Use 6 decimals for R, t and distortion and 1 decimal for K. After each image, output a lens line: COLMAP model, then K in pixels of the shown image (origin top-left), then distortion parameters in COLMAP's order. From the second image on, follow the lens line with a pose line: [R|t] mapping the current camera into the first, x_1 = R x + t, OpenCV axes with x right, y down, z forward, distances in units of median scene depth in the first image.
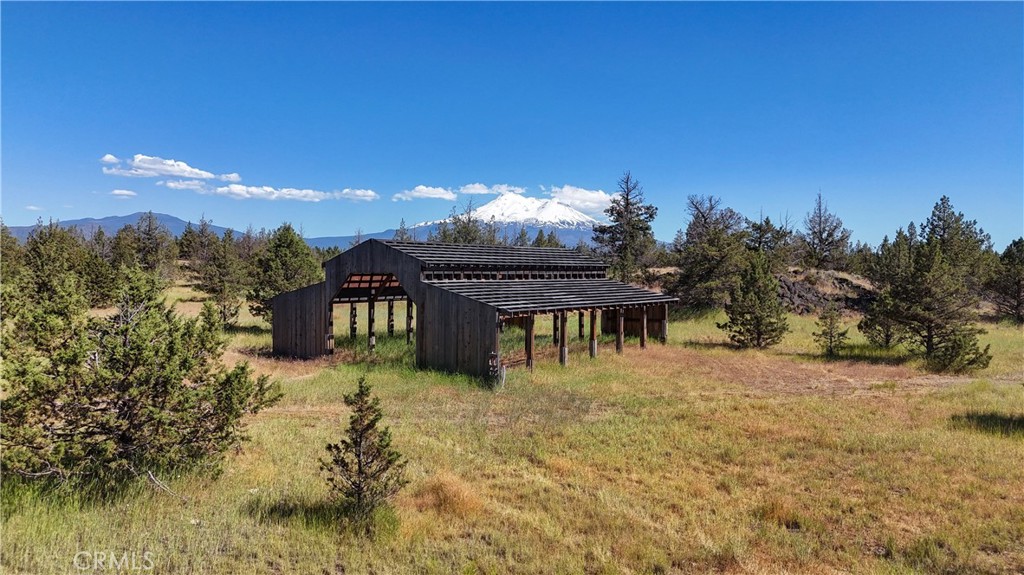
lens RADIAL K [[745.8, 0, 517.9], [0, 745.8, 282.8], [0, 0, 1]] dist [0.058077, -0.059276]
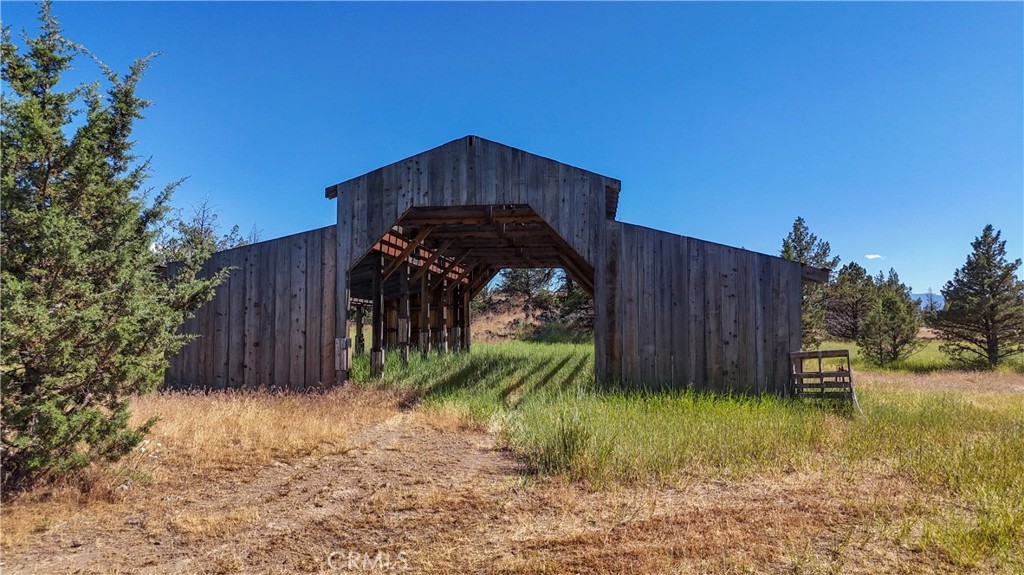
lens RADIAL K [[745.8, 0, 519.1], [0, 745.8, 282.0], [0, 0, 1]] dist [0.058077, -0.059276]
pose [[0.878617, 0.026542, 0.476789, -0.431601], [0.010977, 0.997068, -0.075733, 0.079629], [-0.477401, 0.071774, 0.875749, 0.603975]]
